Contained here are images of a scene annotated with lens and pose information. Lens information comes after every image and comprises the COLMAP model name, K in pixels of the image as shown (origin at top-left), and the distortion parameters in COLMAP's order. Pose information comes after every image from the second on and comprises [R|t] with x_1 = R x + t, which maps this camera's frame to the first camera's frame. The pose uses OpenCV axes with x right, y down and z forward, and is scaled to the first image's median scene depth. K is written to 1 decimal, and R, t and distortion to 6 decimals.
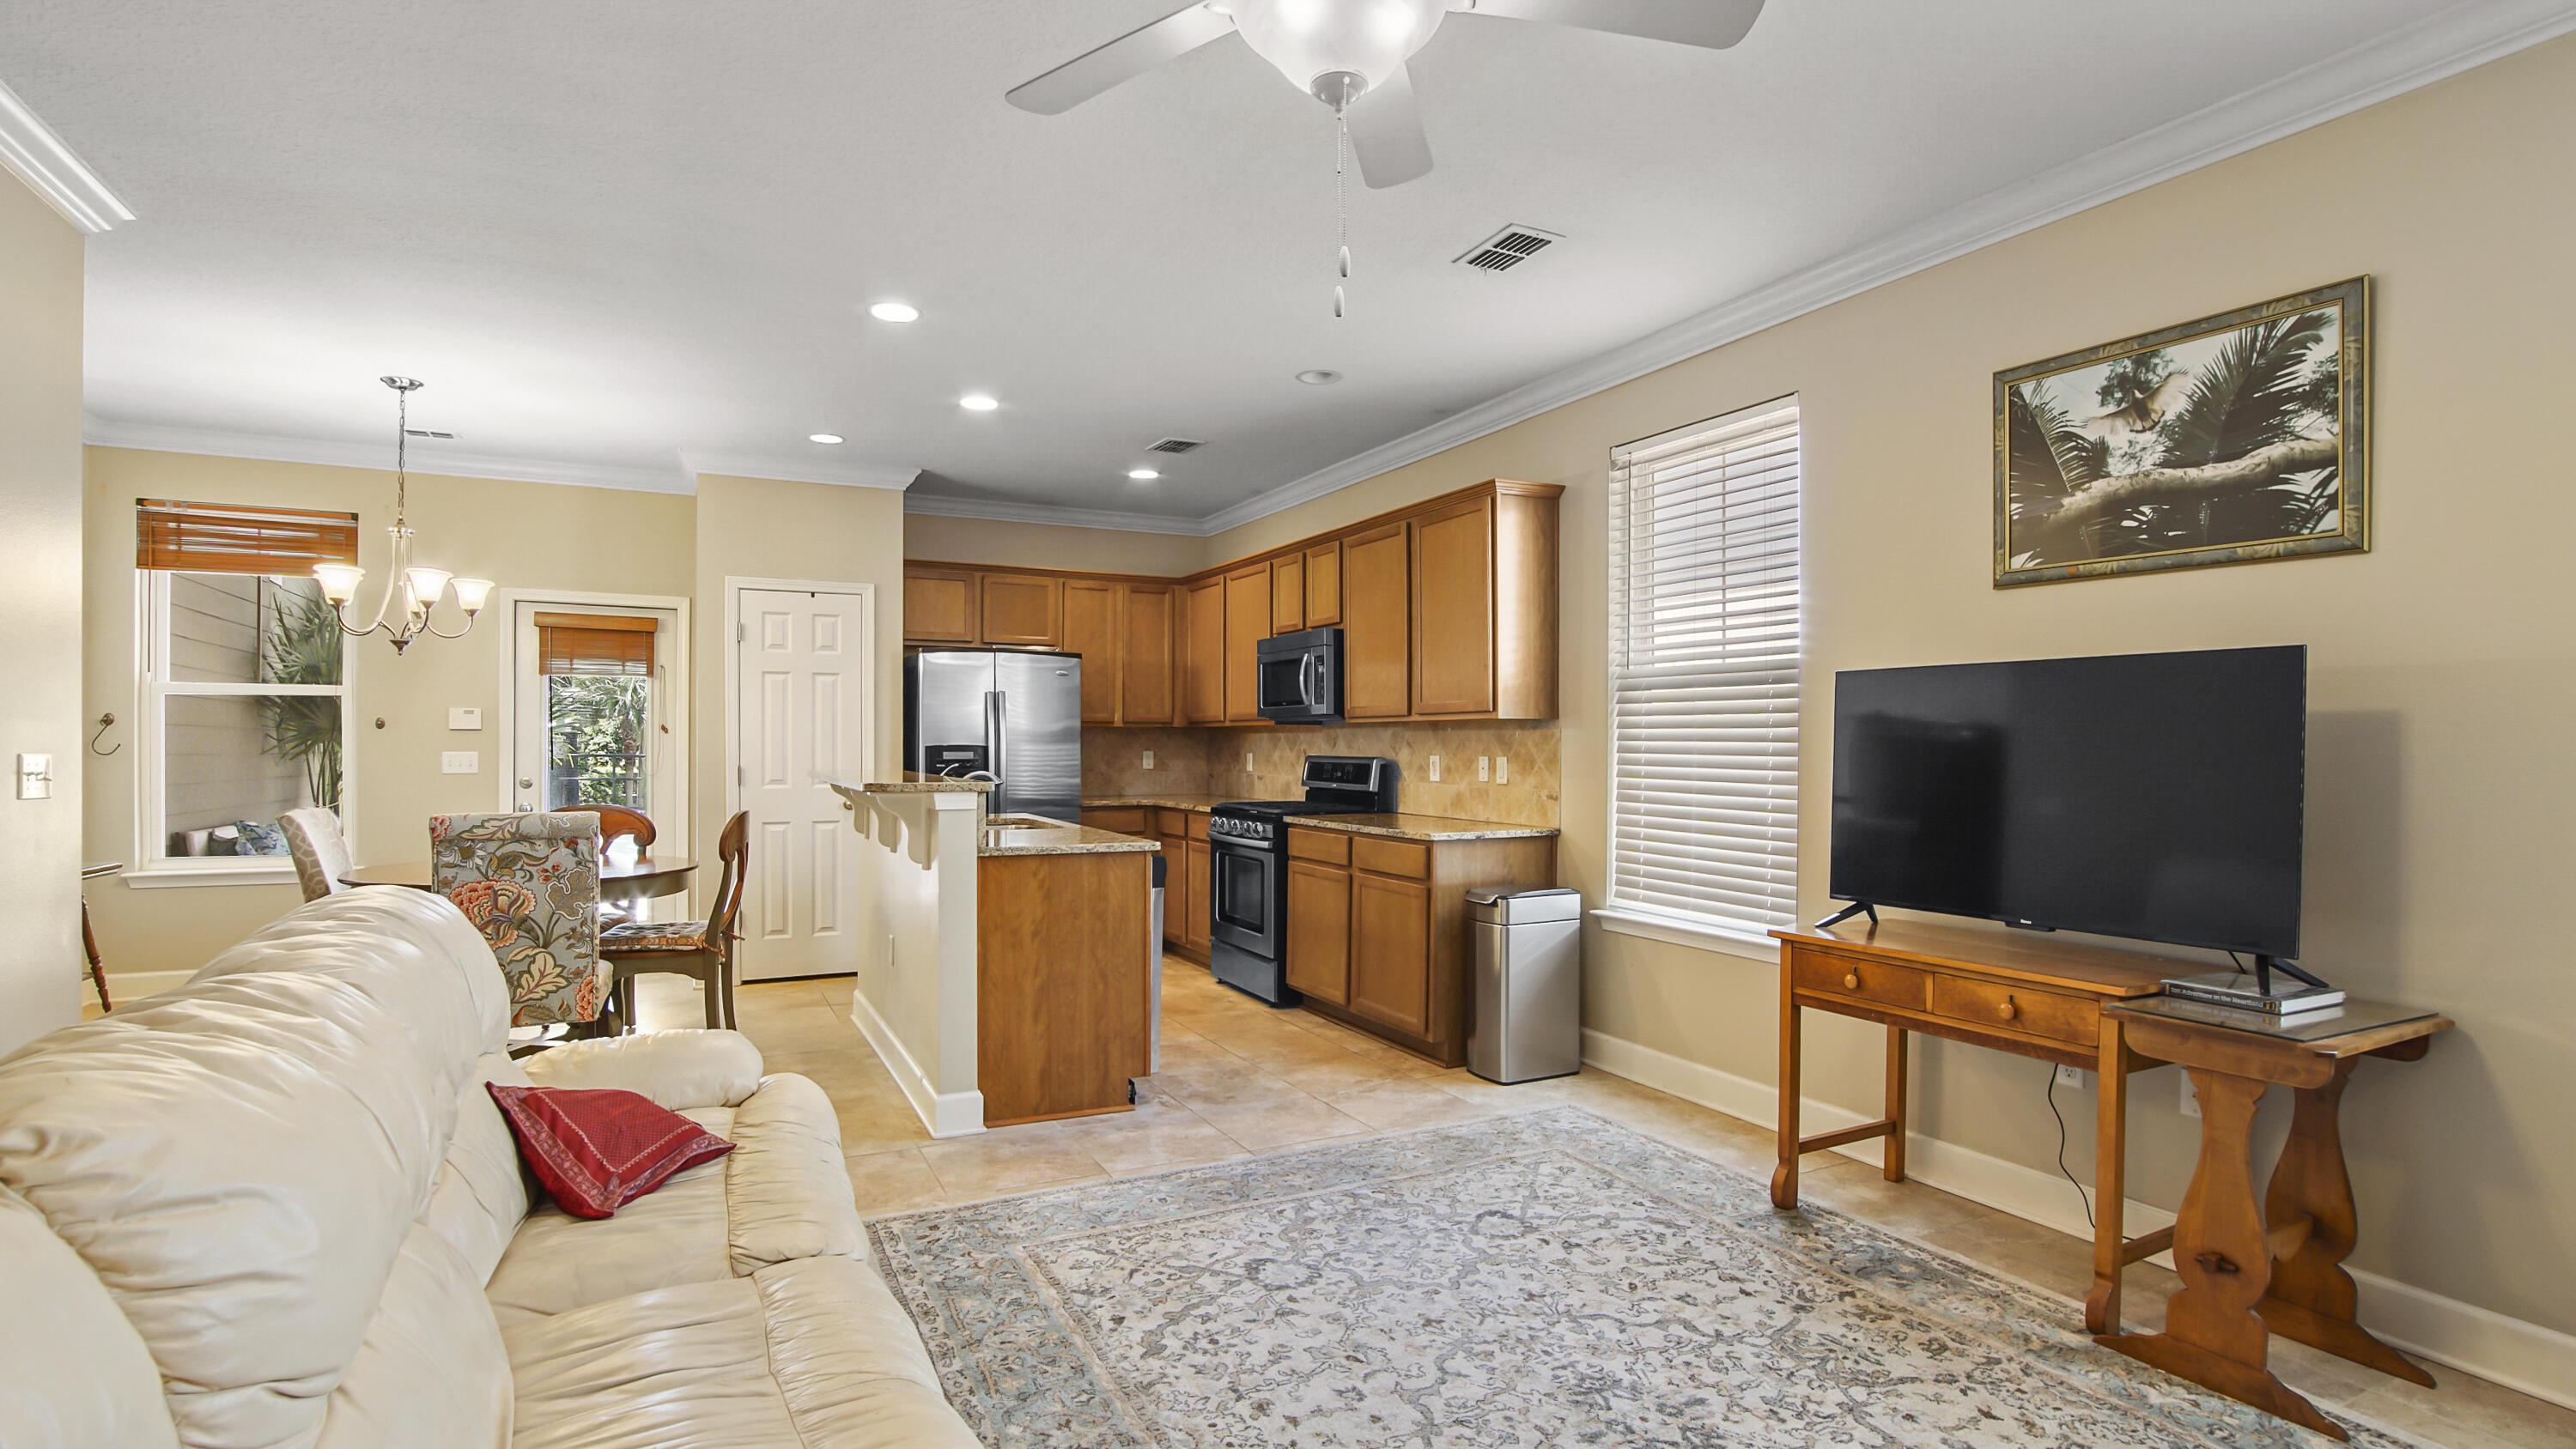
lens RADIAL K [[1221.3, 0, 1282.3], [0, 1221.3, 754.5], [0, 0, 1]] dist [-0.029737, 0.000100]
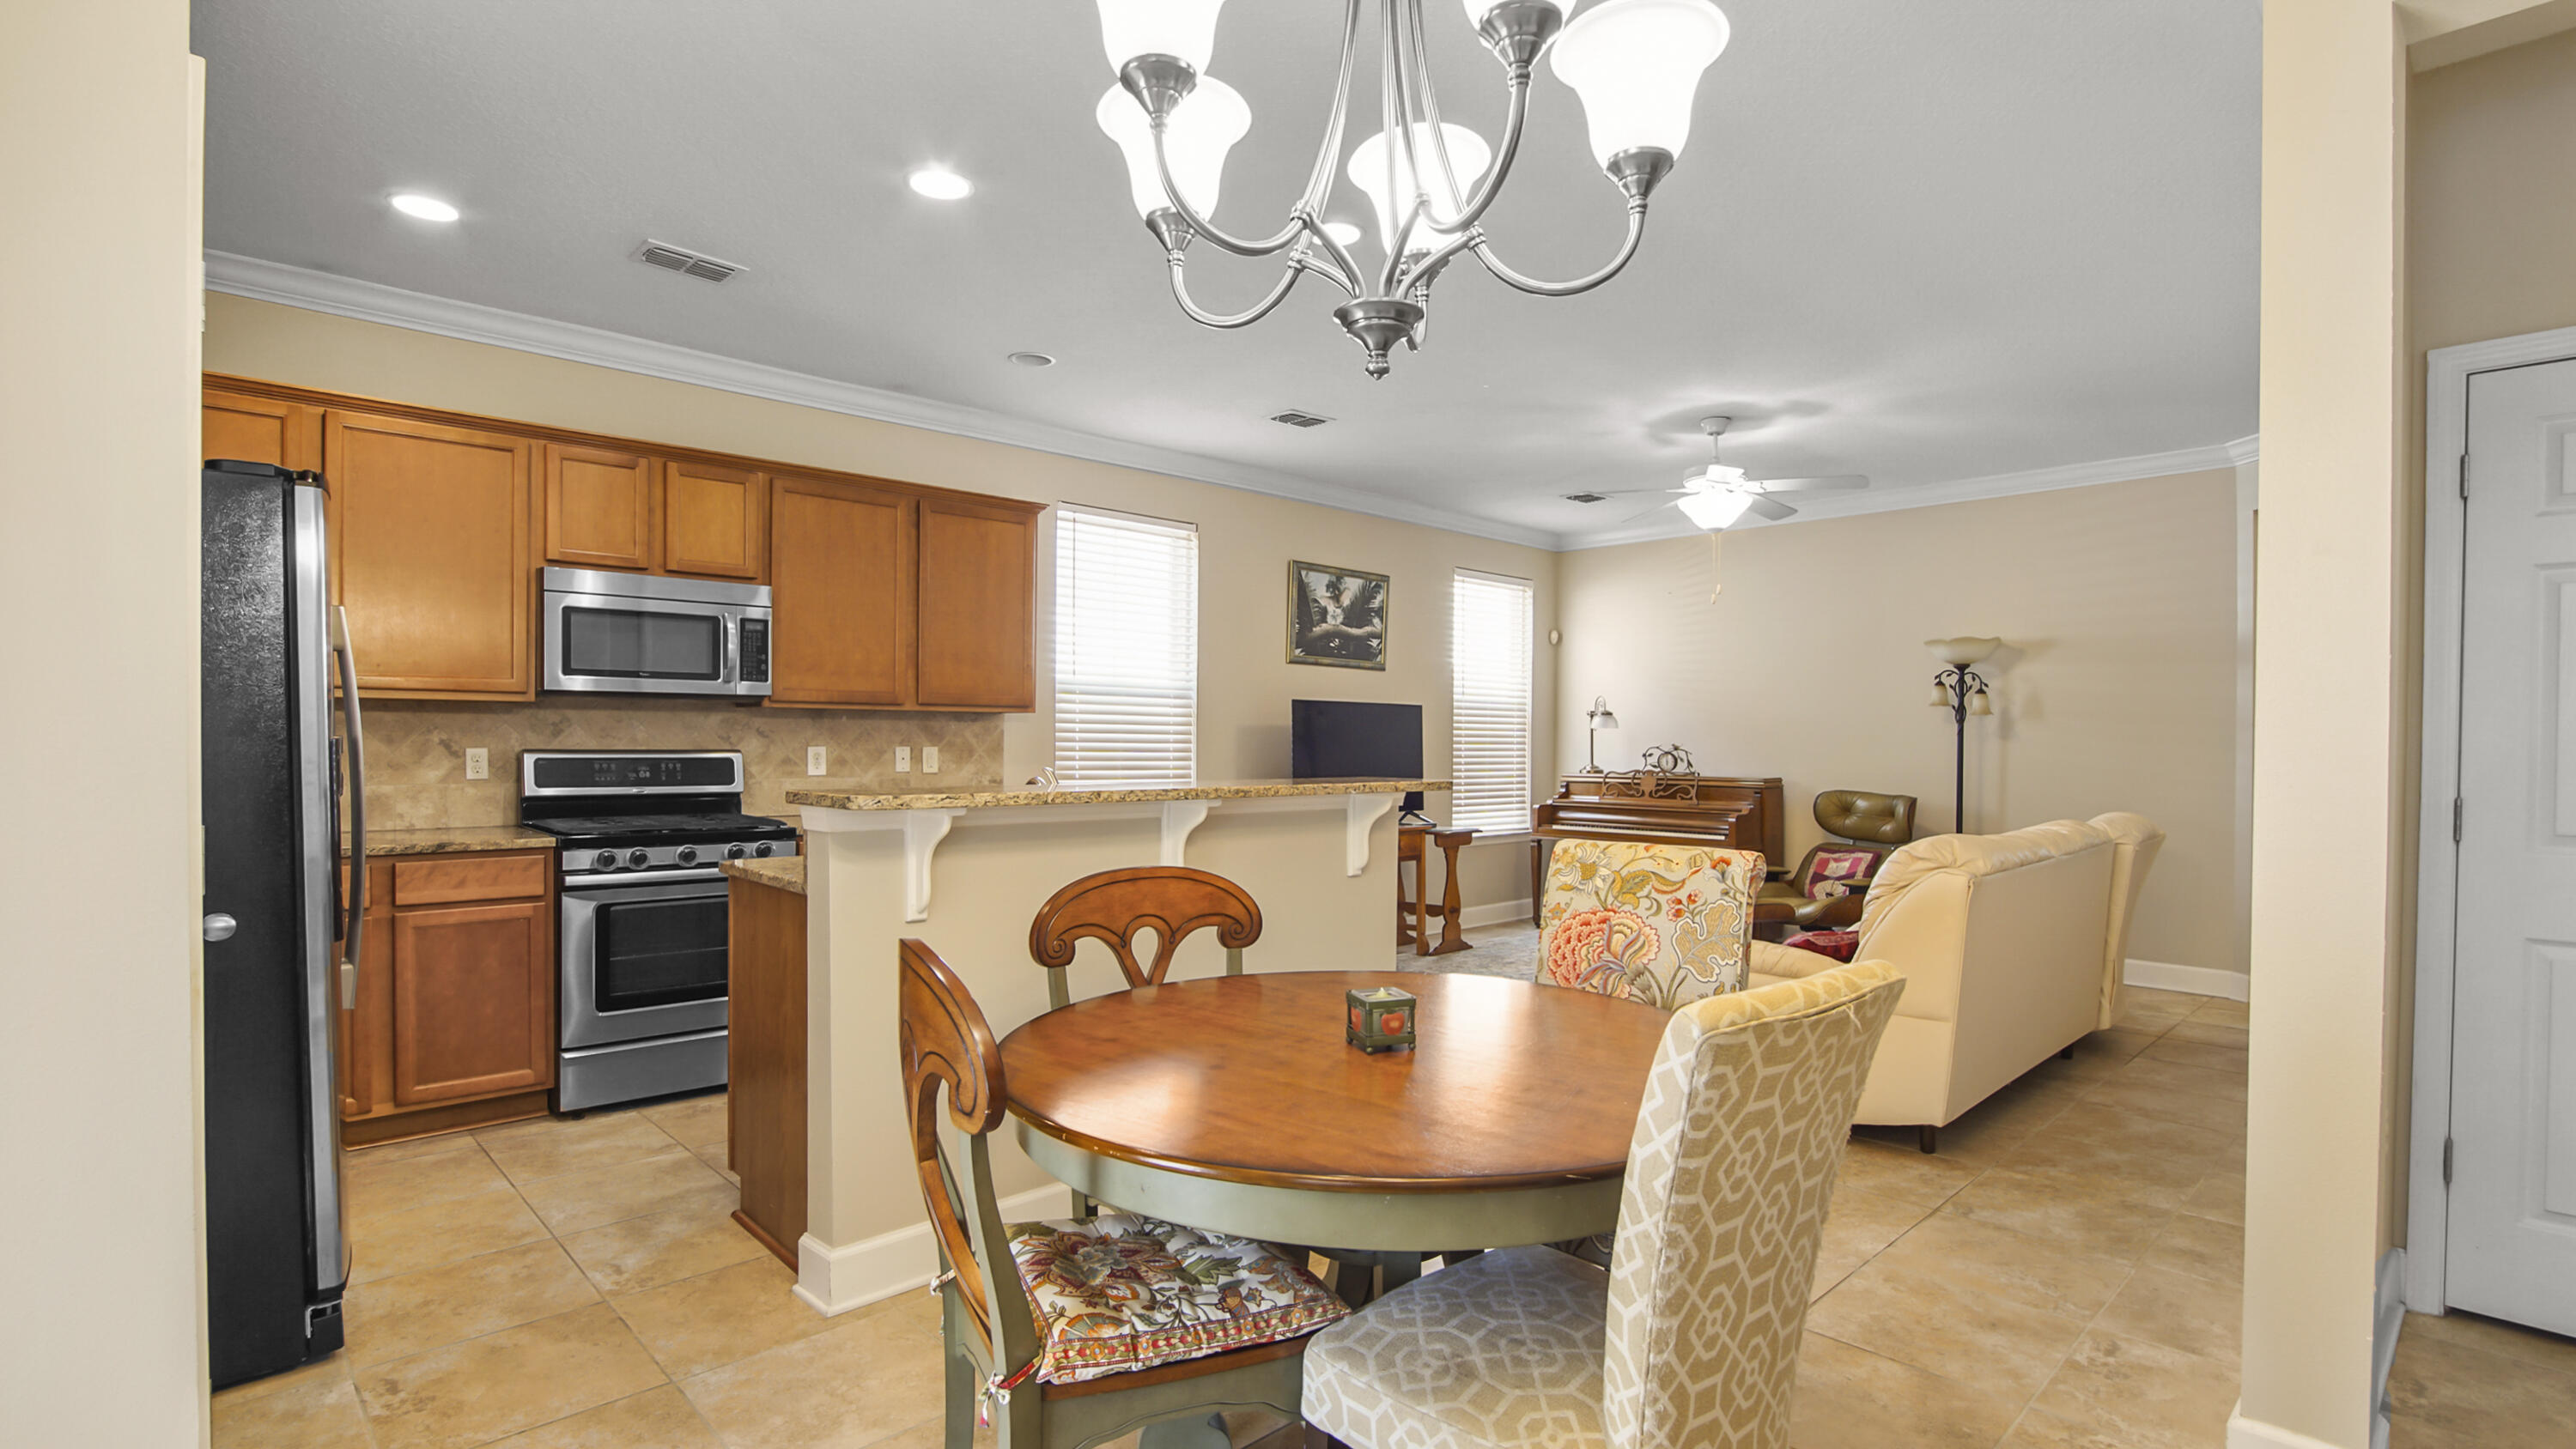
lens RADIAL K [[1210.9, 0, 1296.6], [0, 1210.9, 754.0], [0, 0, 1]] dist [-0.000268, 0.000093]
pose [[-0.294719, -0.019283, 0.955389, -1.538064], [-0.001862, 0.999806, 0.019605, -0.021668], [-0.955582, 0.003999, -0.294698, 1.732000]]
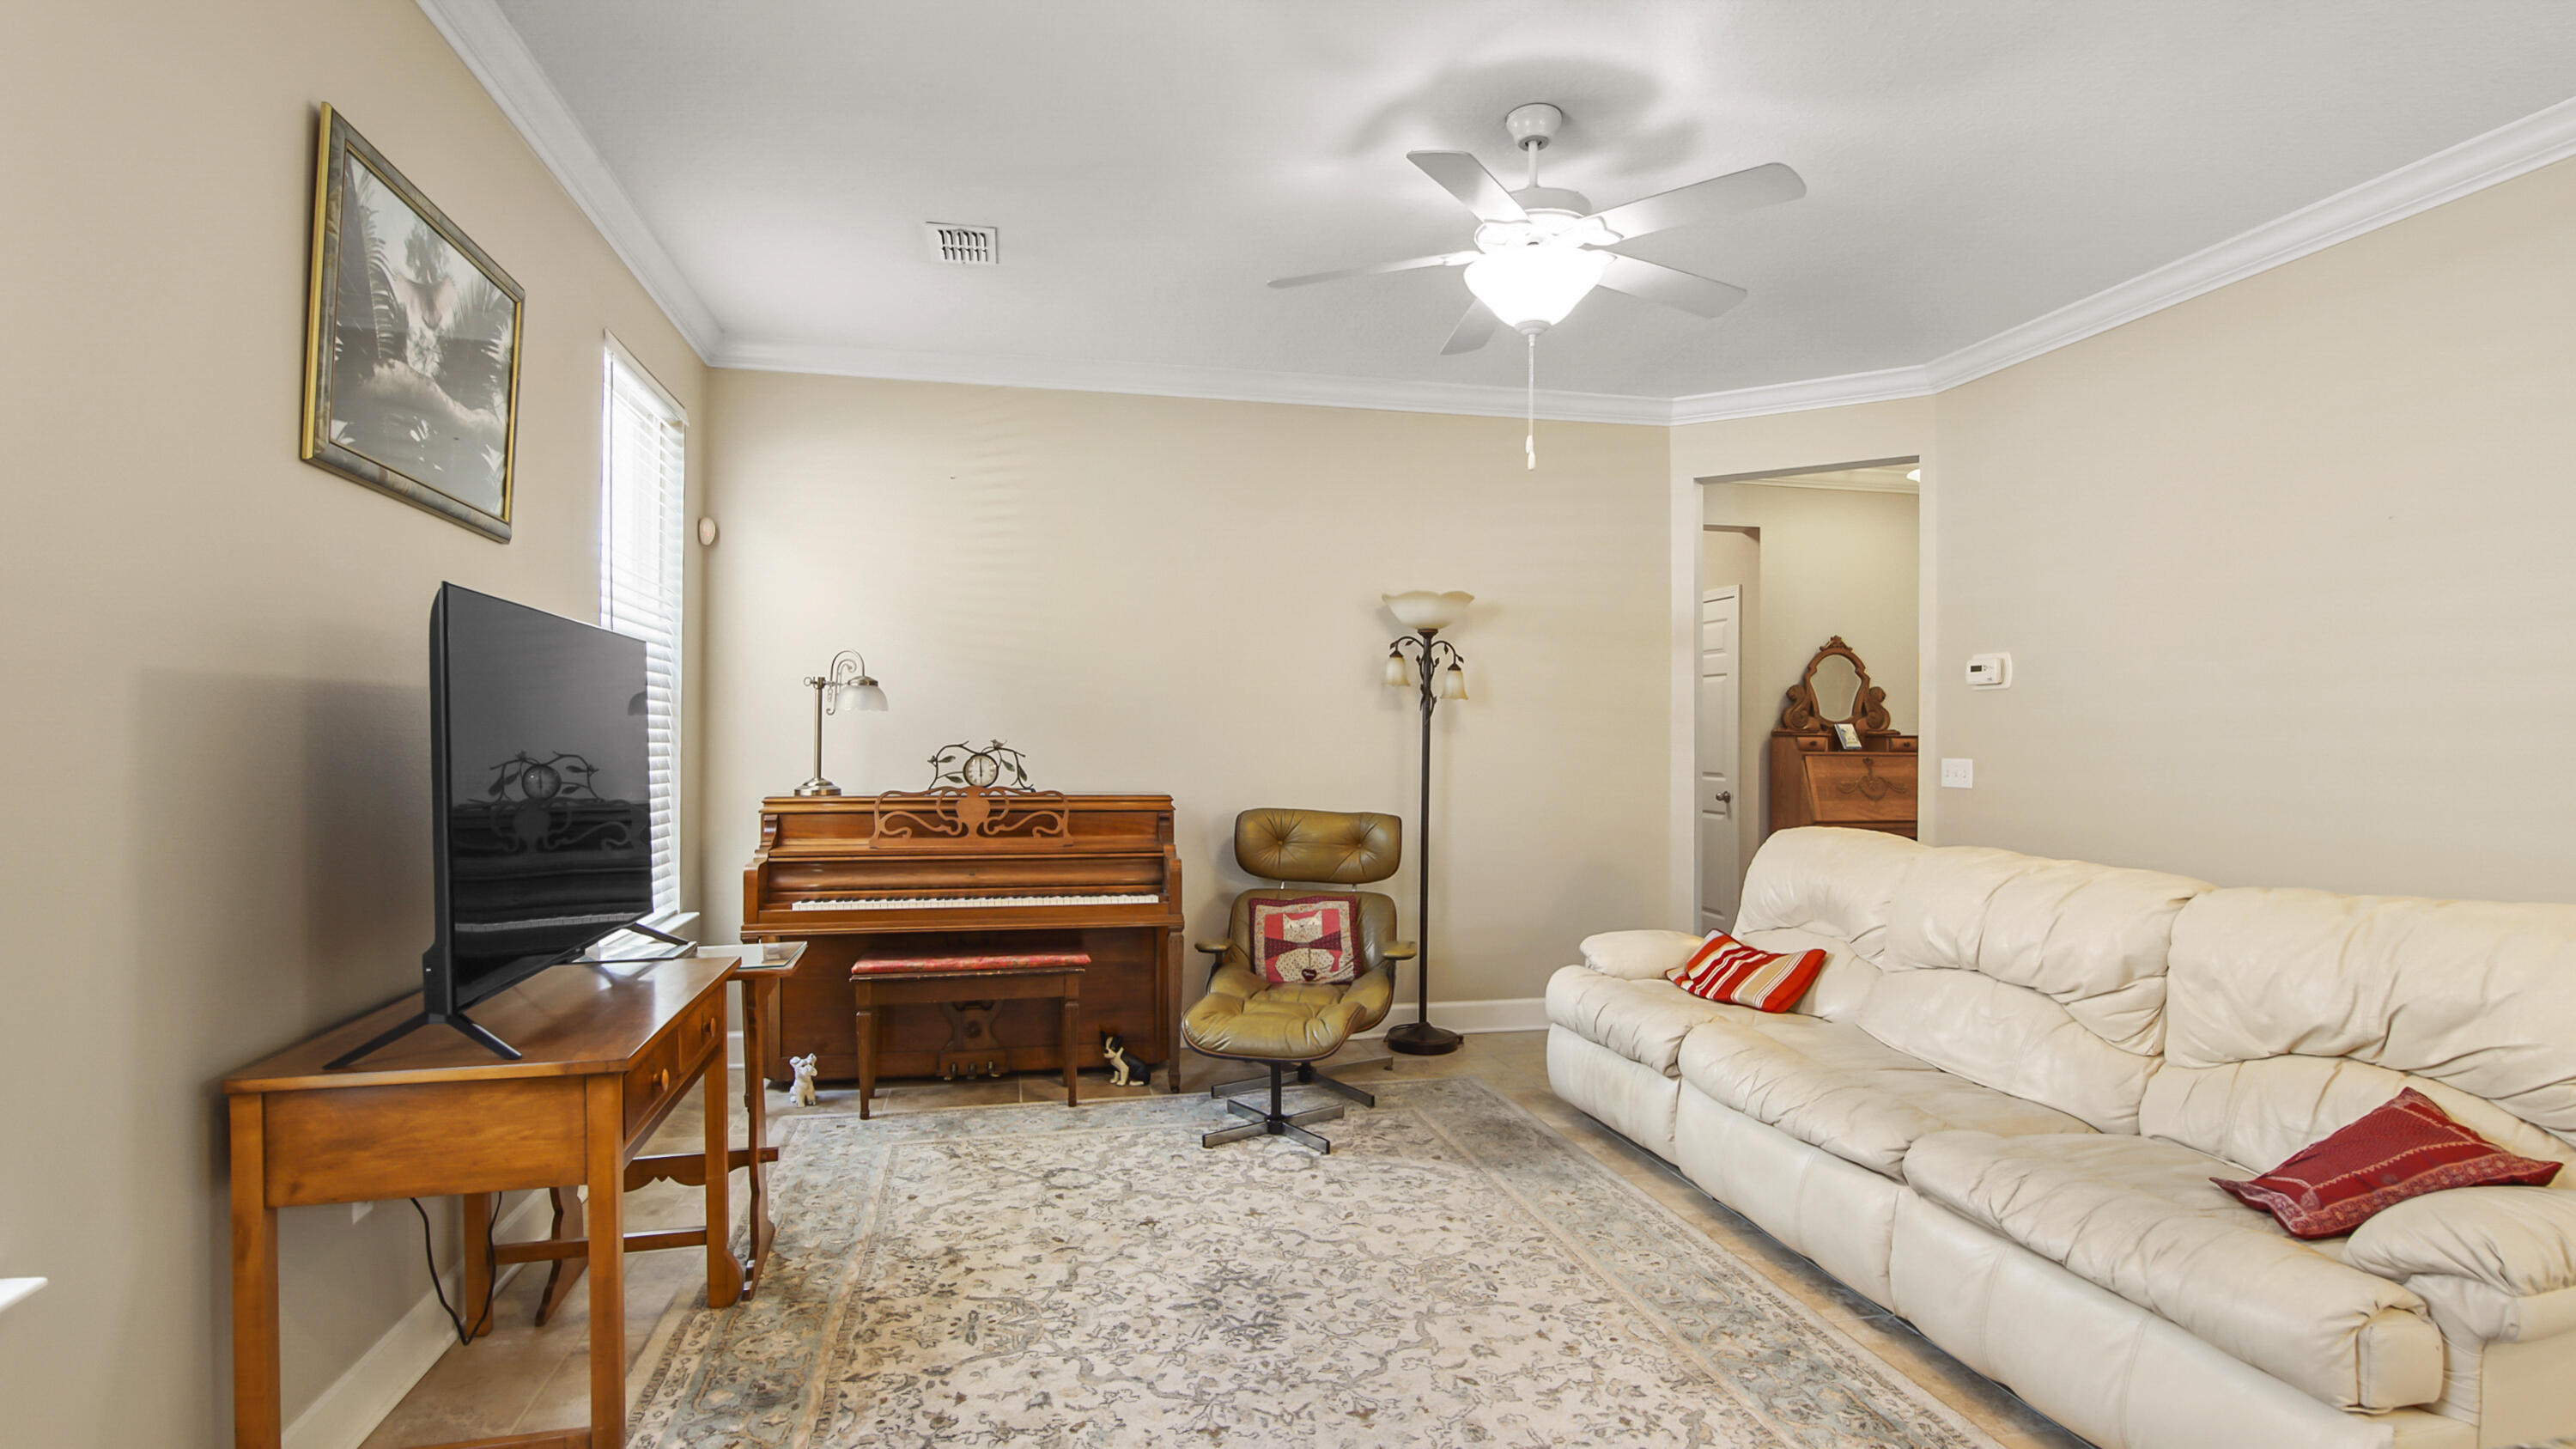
lens RADIAL K [[1245.6, 0, 1268.4], [0, 1245.6, 740.1], [0, 0, 1]] dist [-0.001633, 0.000067]
pose [[-0.965576, -0.011607, 0.259863, -0.029333], [-0.009523, 0.999912, 0.009277, -0.010437], [-0.259948, 0.006483, -0.965601, 1.585108]]
